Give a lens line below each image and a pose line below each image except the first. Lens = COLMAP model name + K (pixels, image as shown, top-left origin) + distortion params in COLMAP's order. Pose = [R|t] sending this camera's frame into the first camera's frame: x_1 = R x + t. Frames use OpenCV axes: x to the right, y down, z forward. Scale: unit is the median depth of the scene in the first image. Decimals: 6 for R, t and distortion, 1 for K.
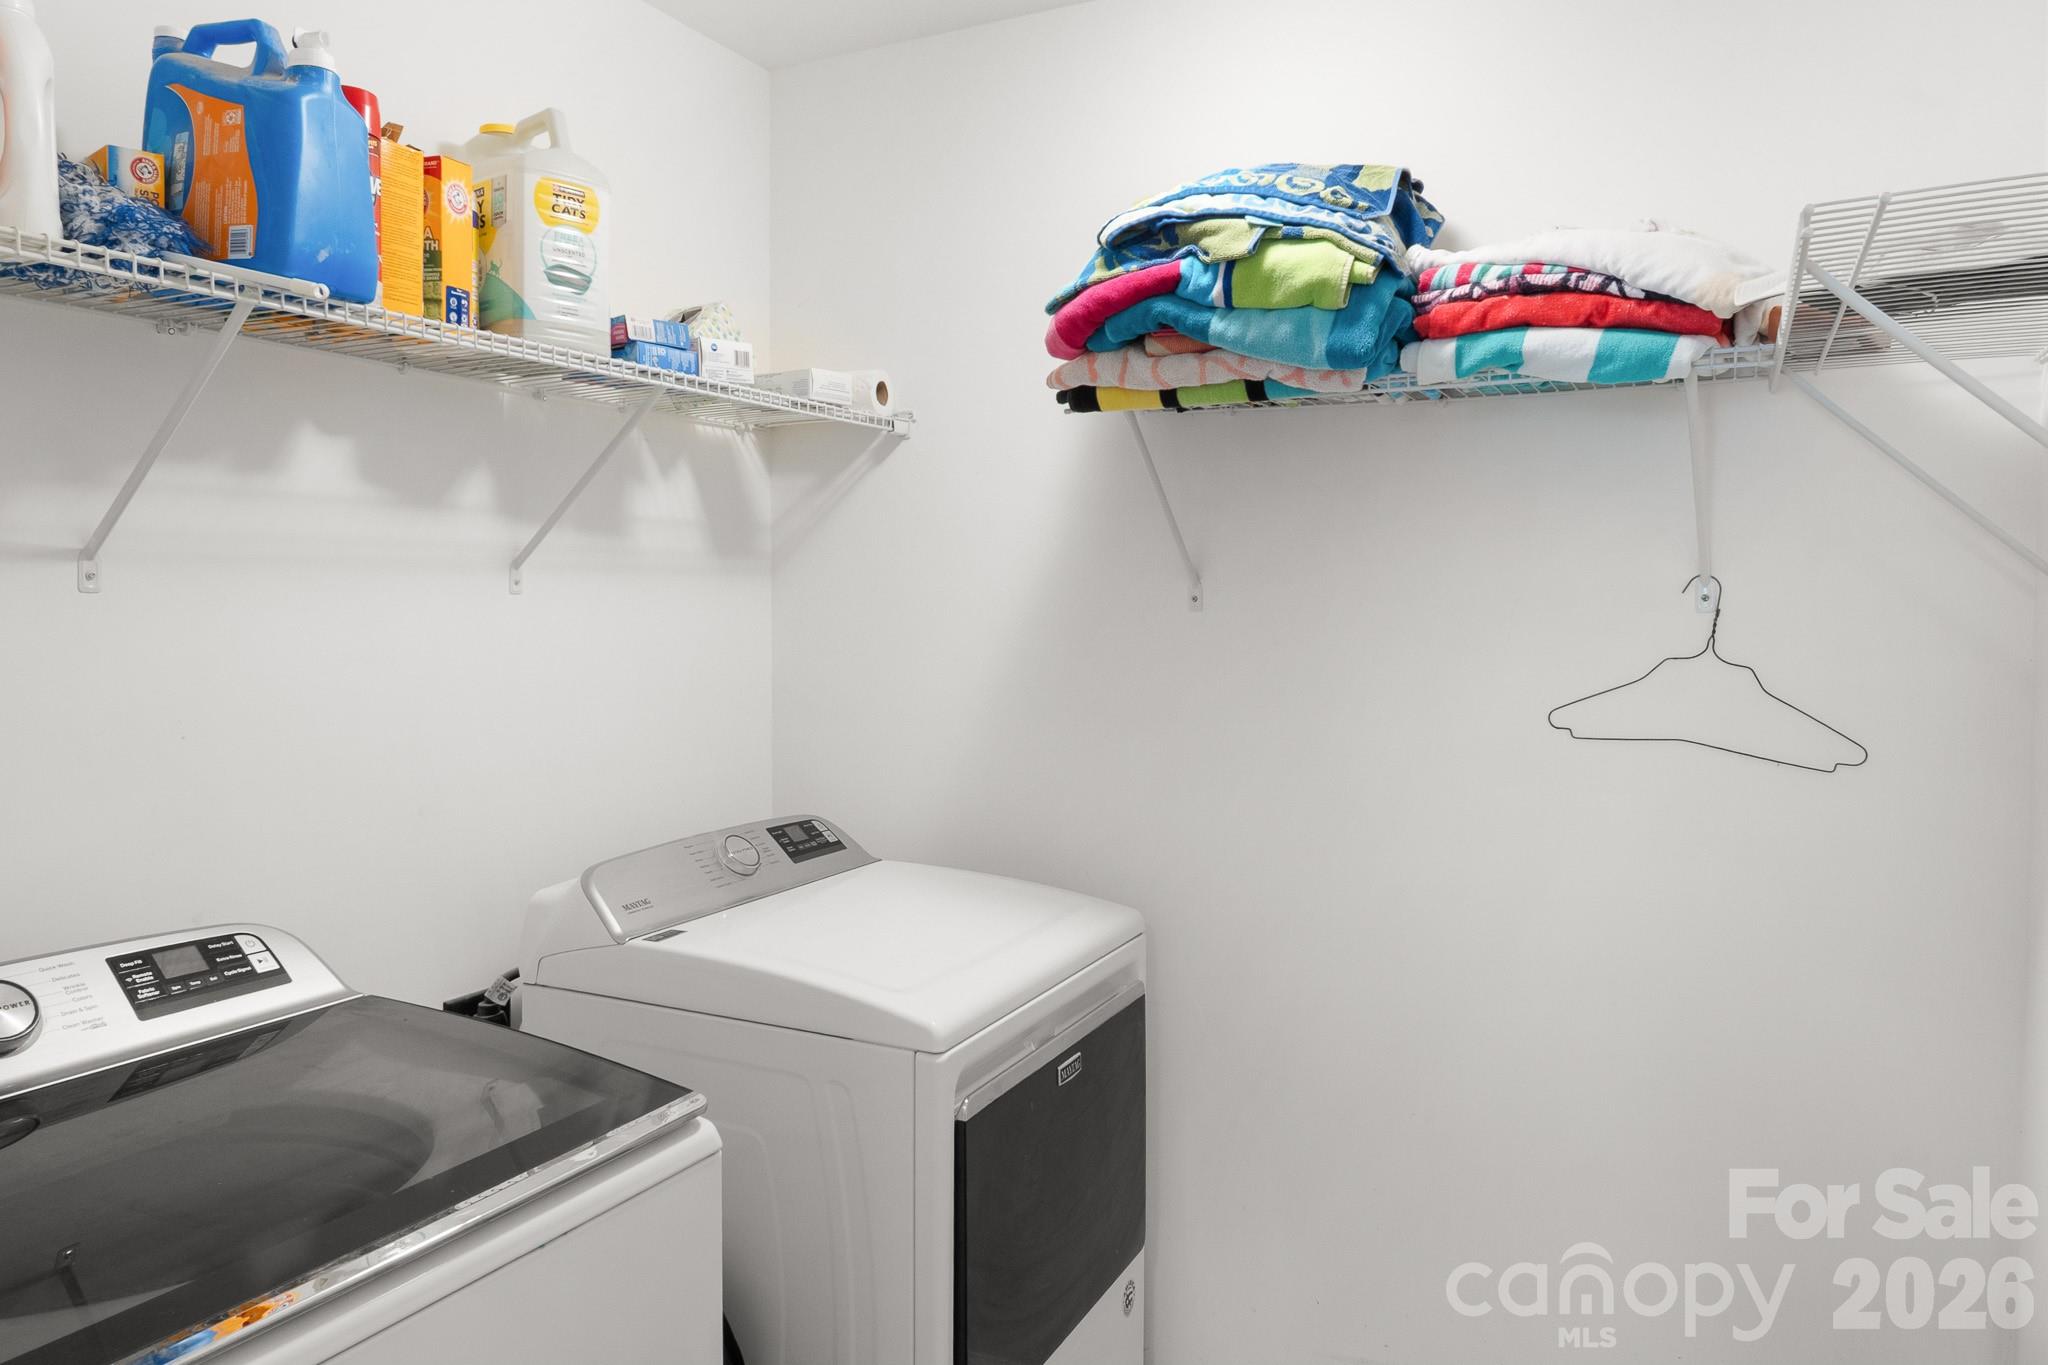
lens RADIAL K [[1375.0, 0, 1010.0], [0, 1375.0, 655.9], [0, 0, 1]] dist [-0.004065, -0.000468]
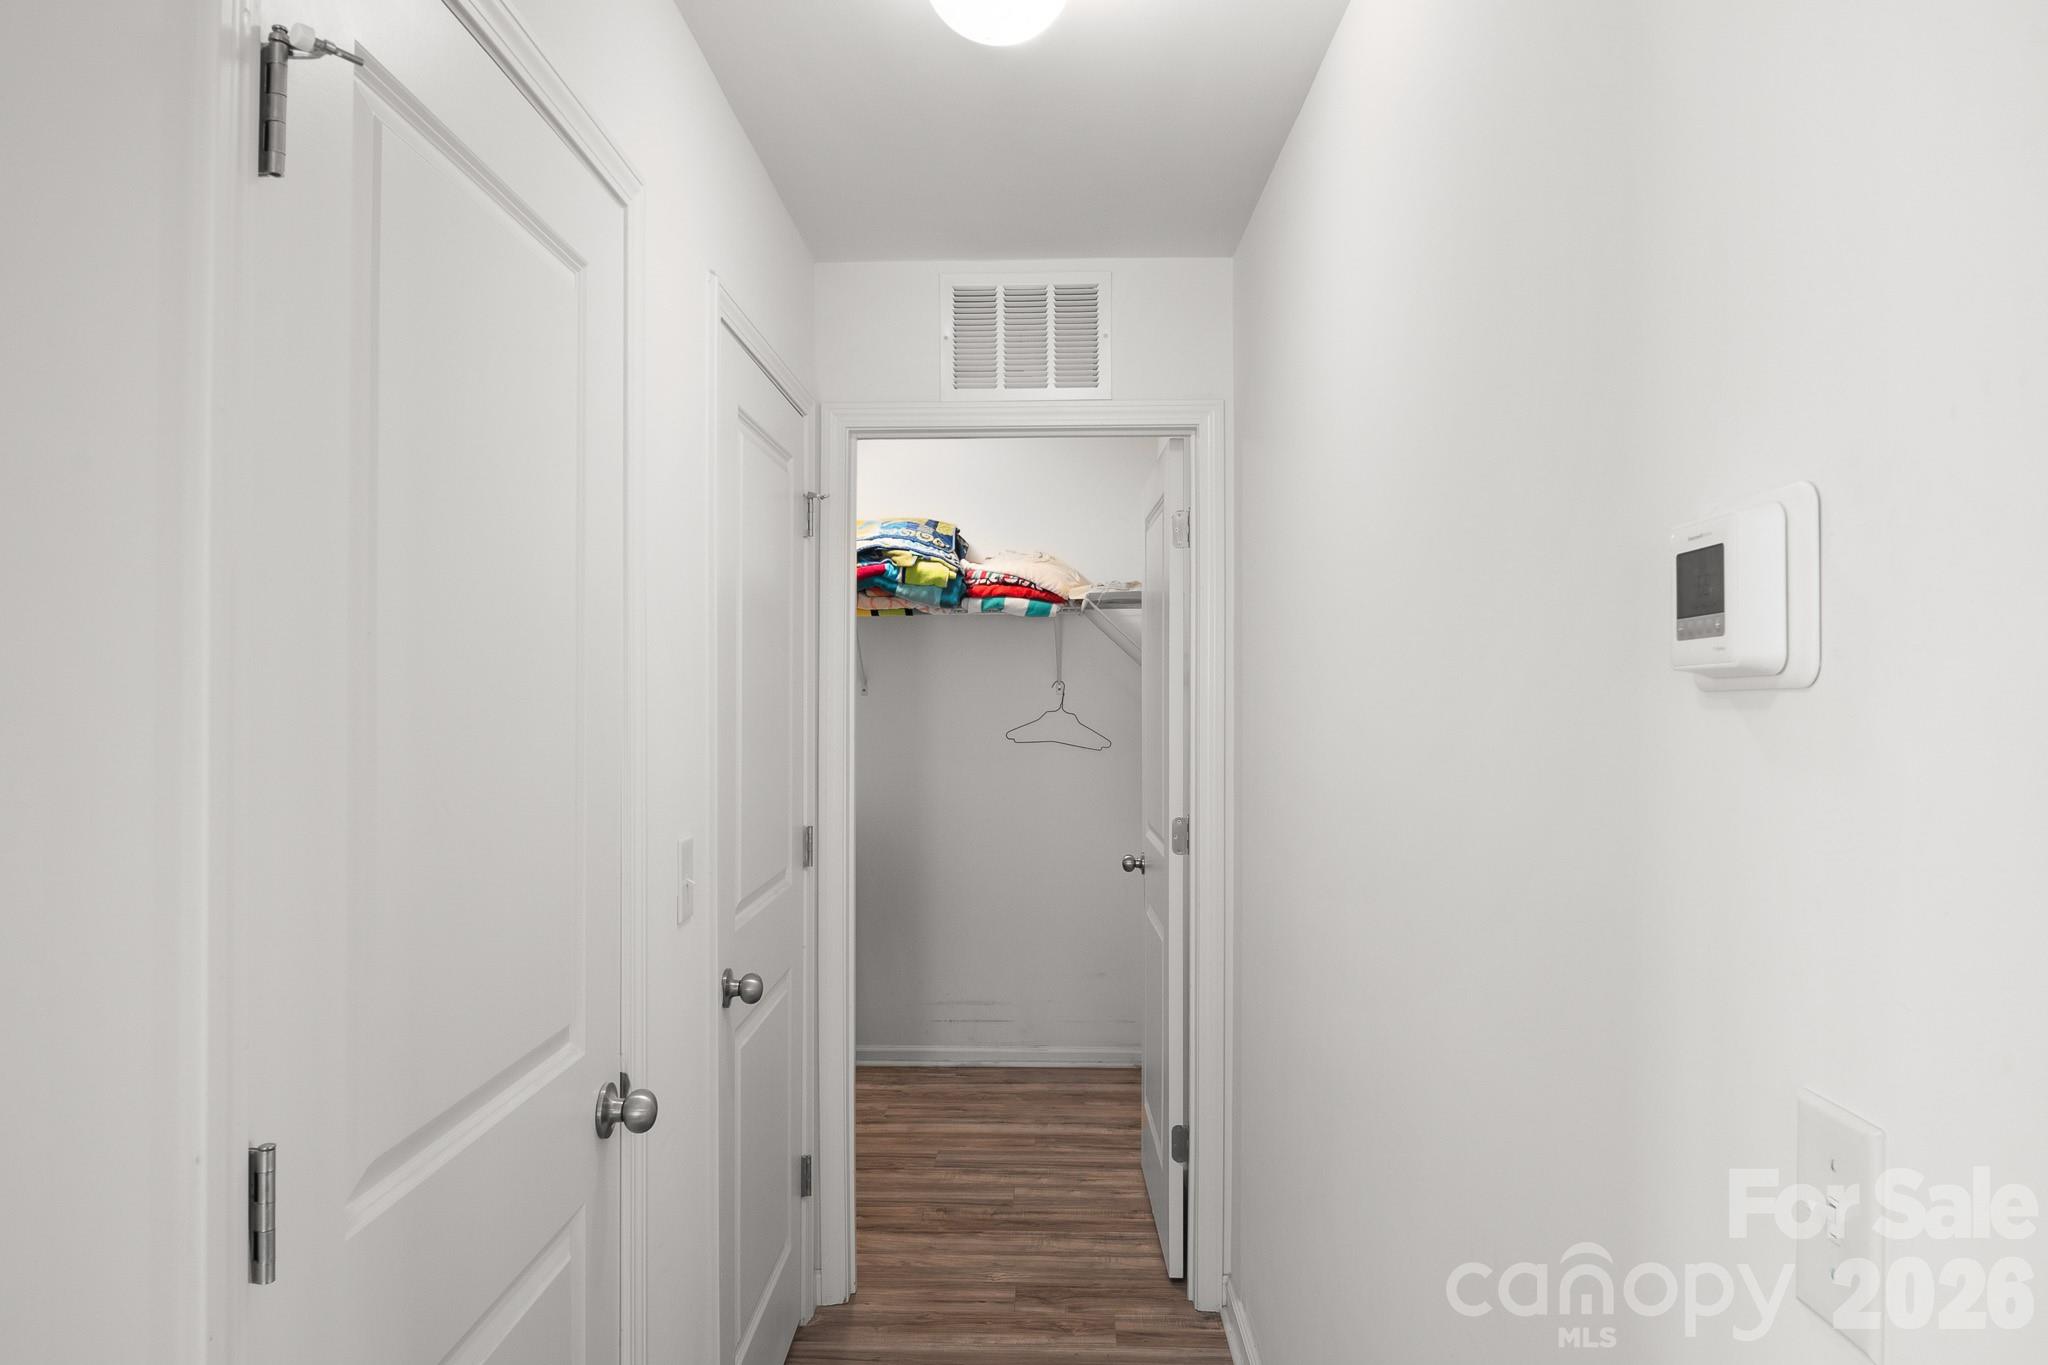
lens RADIAL K [[1375.0, 0, 1010.0], [0, 1375.0, 655.9], [0, 0, 1]] dist [-0.004065, -0.000468]
pose [[0.895006, 0.005366, 0.446022, -0.864440], [0.019403, 0.998513, -0.050947, 0.031518], [-0.445632, 0.054252, 0.893571, -1.511742]]
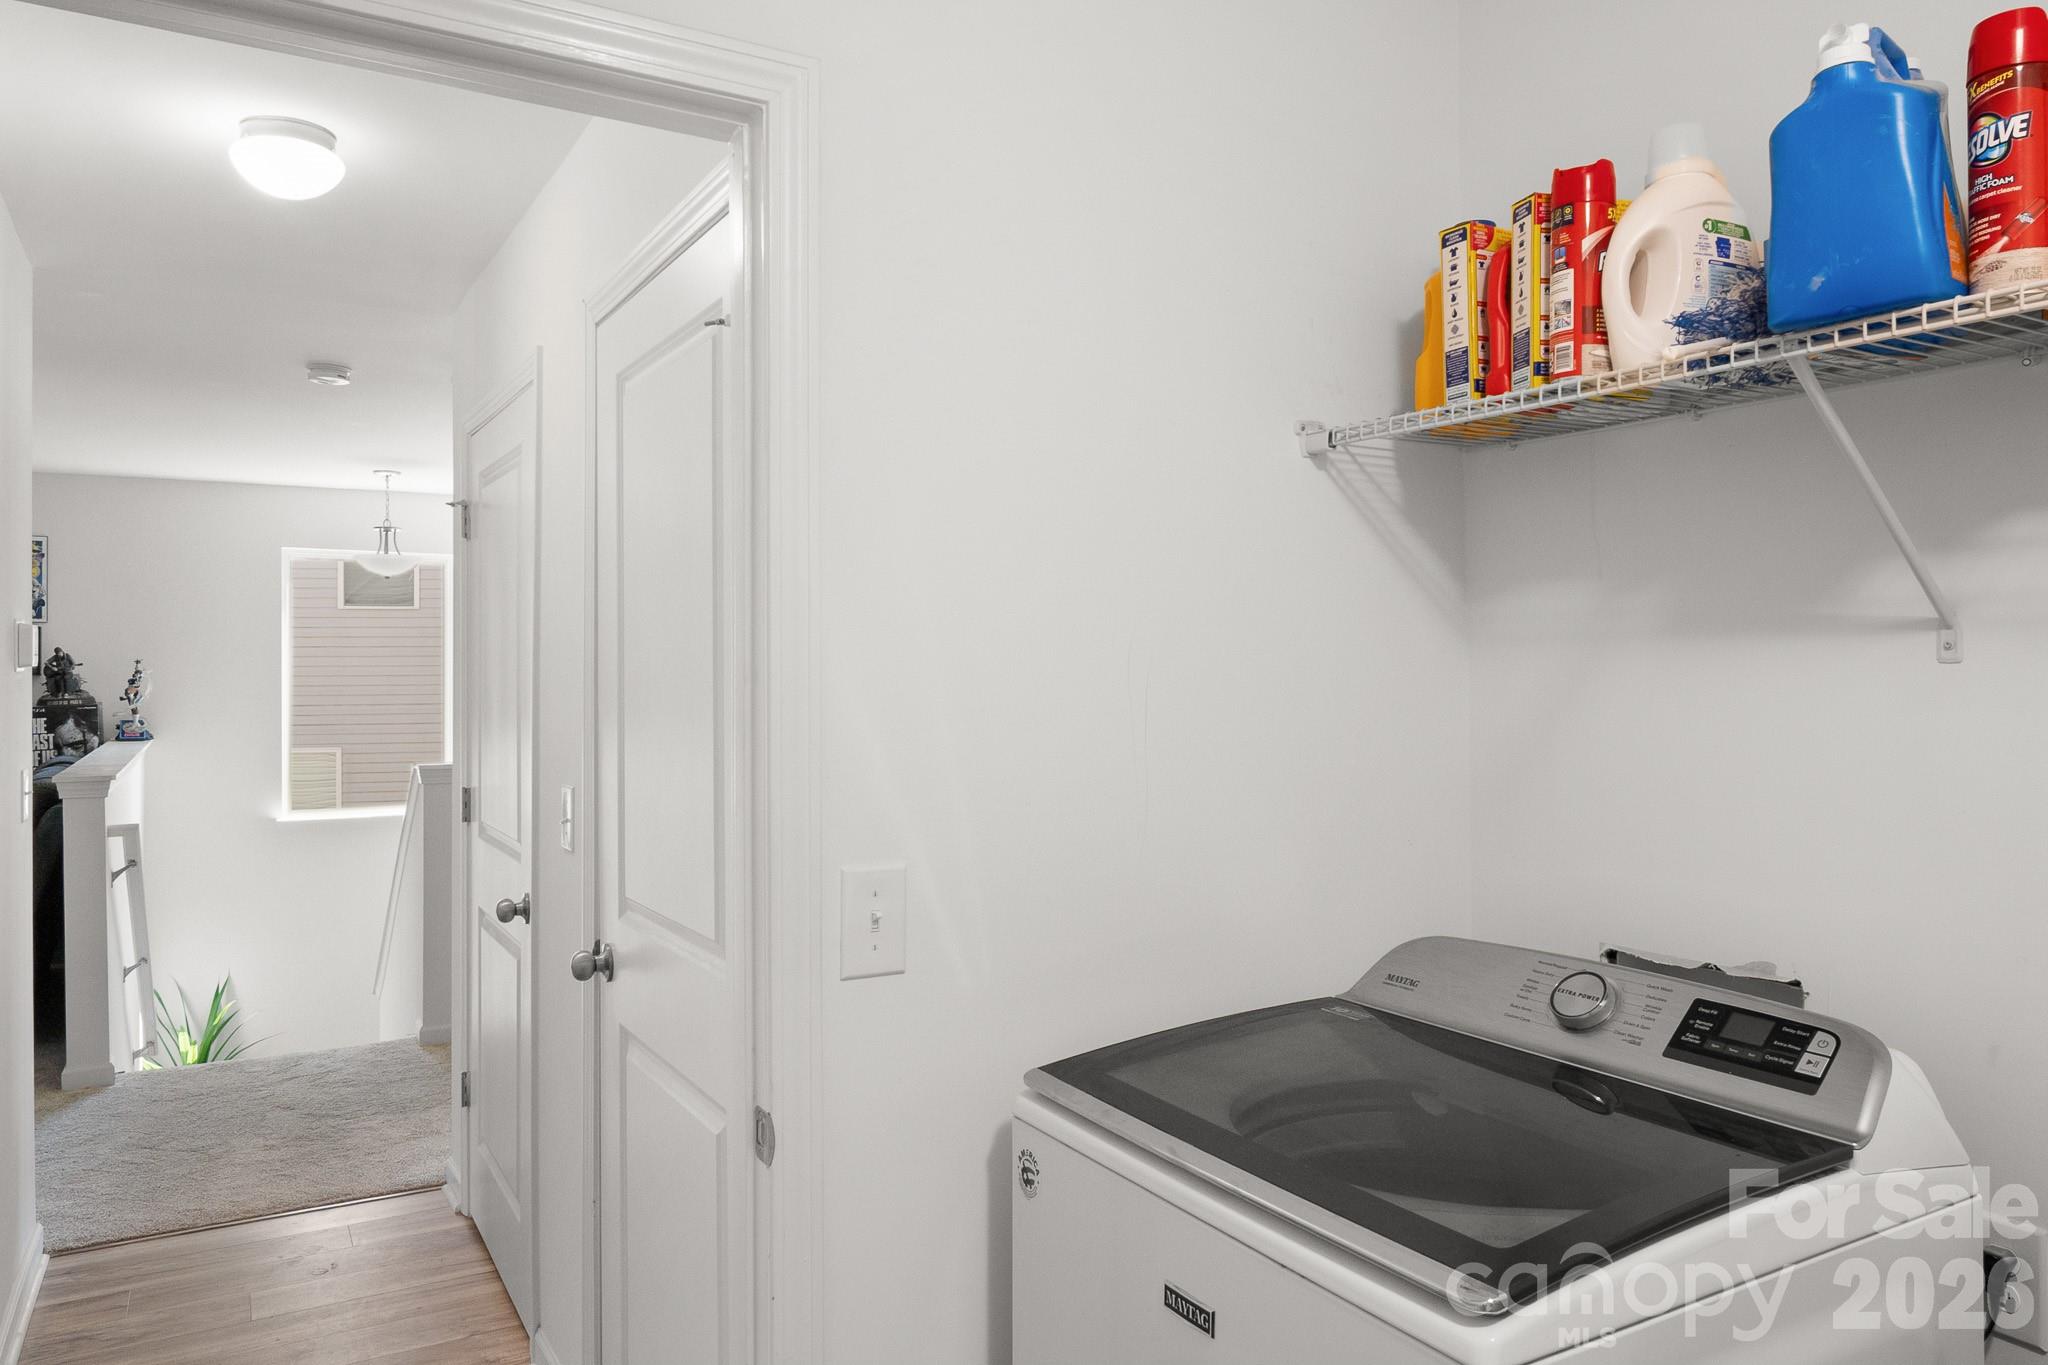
lens RADIAL K [[1375.0, 0, 1010.0], [0, 1375.0, 655.9], [0, 0, 1]] dist [-0.004065, -0.000468]
pose [[-0.520904, -0.009047, -0.853567, 1.003474], [-0.035496, 0.999308, 0.011071, -0.080098], [0.852877, 0.036065, -0.520865, 1.951209]]
